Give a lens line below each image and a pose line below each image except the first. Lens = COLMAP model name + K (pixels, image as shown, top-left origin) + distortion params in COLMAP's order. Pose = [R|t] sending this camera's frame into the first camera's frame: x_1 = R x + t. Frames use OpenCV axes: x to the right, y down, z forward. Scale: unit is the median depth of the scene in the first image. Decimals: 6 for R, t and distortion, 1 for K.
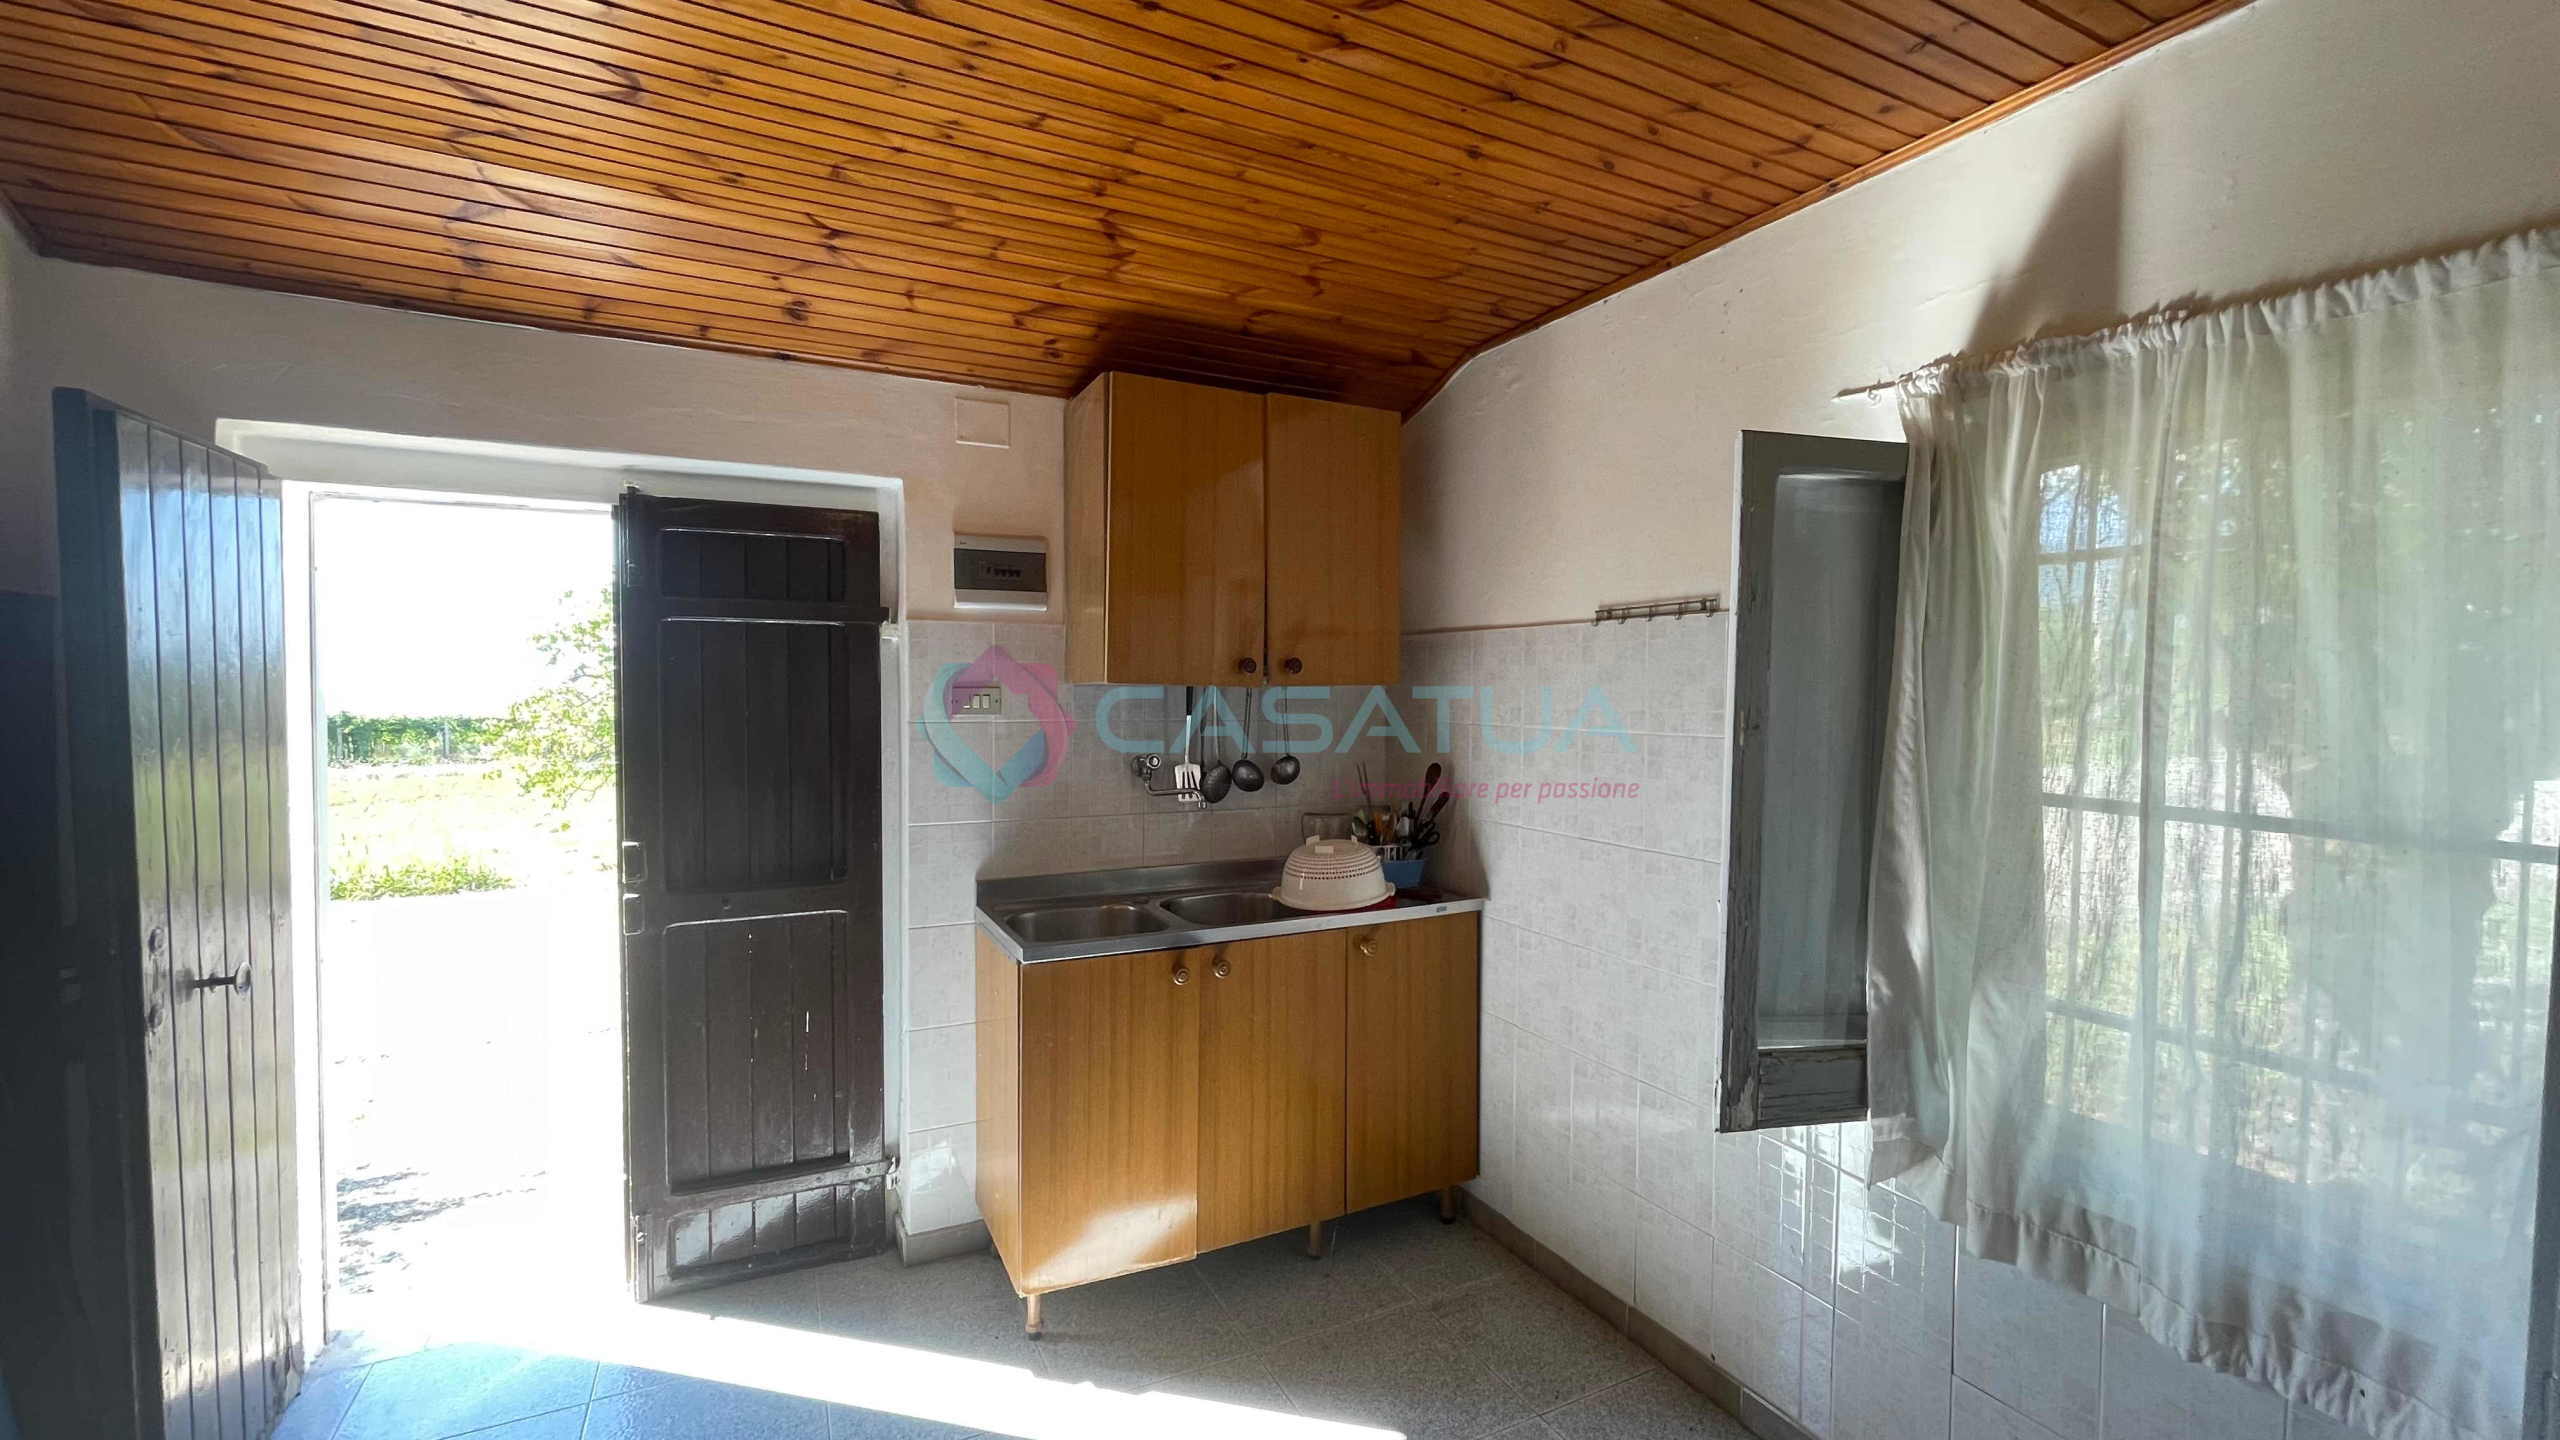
lens RADIAL K [[1043.6, 0, 1261.7], [0, 1043.6, 721.1], [0, 0, 1]] dist [-0.004476, 0.002914]
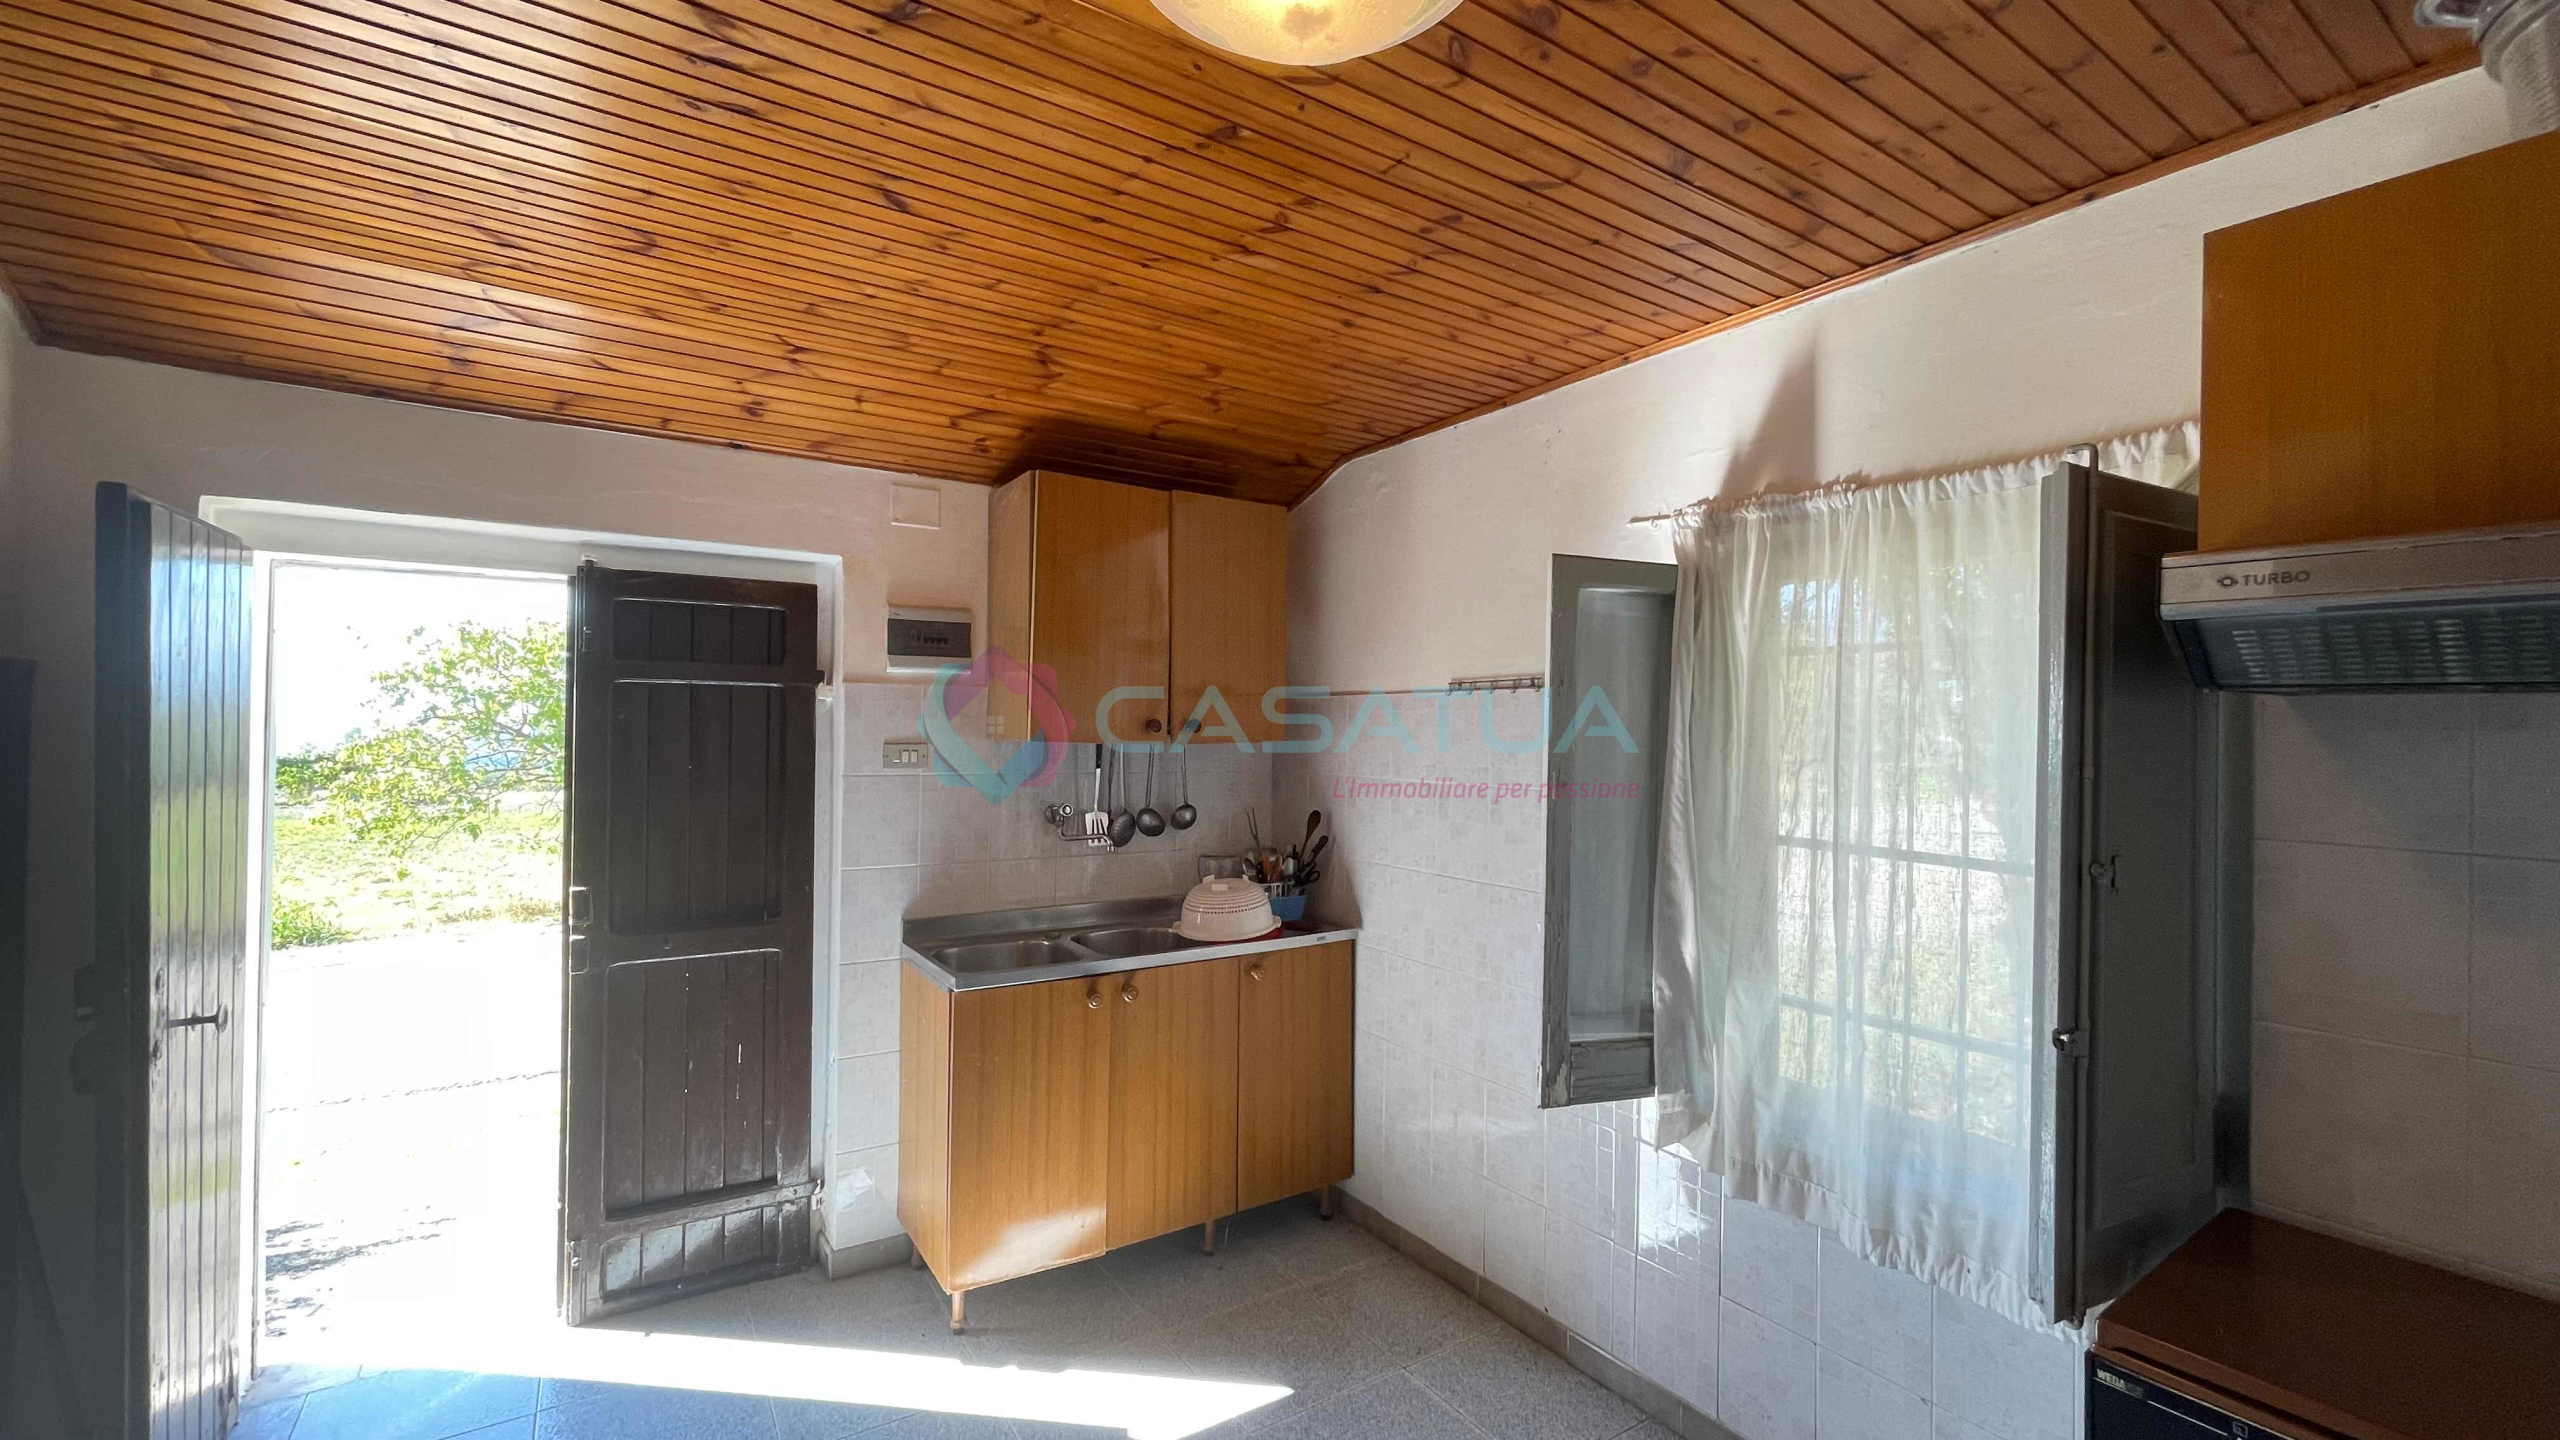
lens RADIAL K [[1043.6, 0, 1268.5], [0, 1043.6, 718.7], [0, 0, 1]] dist [-0.004476, 0.002914]
pose [[0.992650, 0.007968, 0.120762, -0.030680], [-0.002852, 0.999093, -0.042476, -0.014920], [-0.120991, 0.041819, 0.991772, -0.168458]]
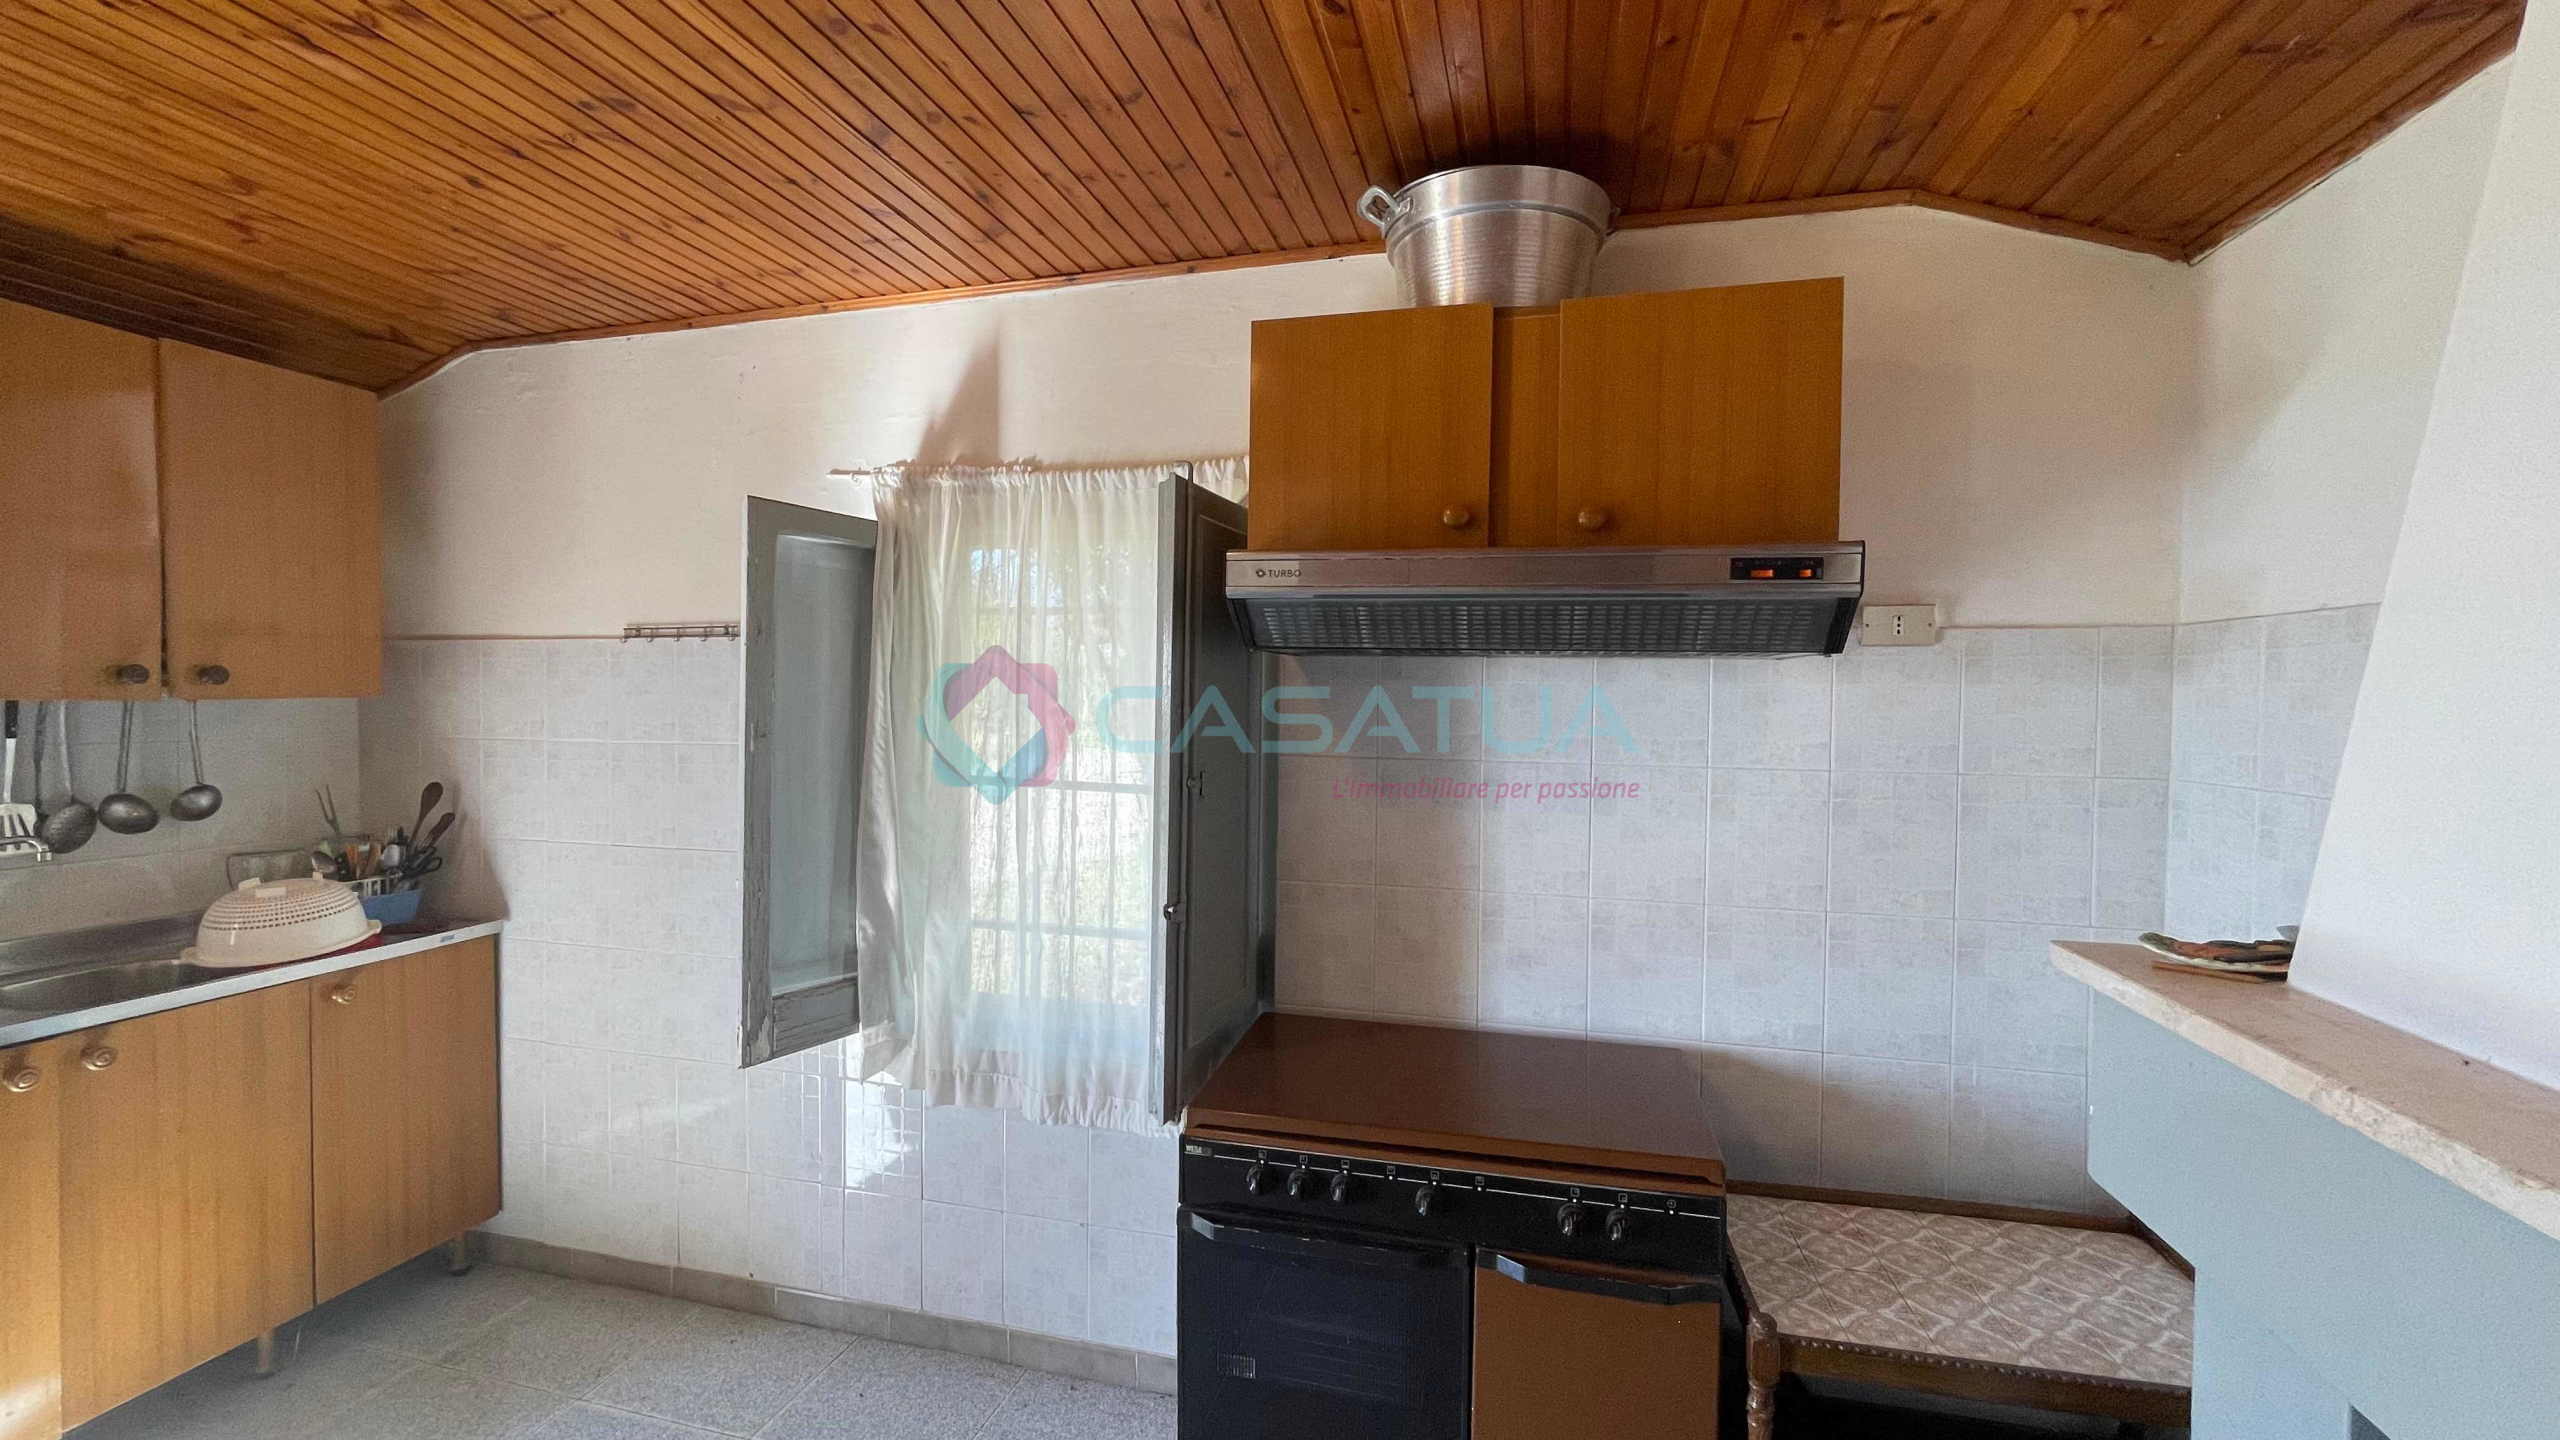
lens RADIAL K [[1043.6, 0, 1270.6], [0, 1043.6, 718.3], [0, 0, 1]] dist [-0.004476, 0.002914]
pose [[0.658782, -0.015617, 0.752172, -0.047669], [0.019694, 0.999800, 0.003510, -0.006082], [-0.752076, 0.012501, 0.658958, -0.205036]]
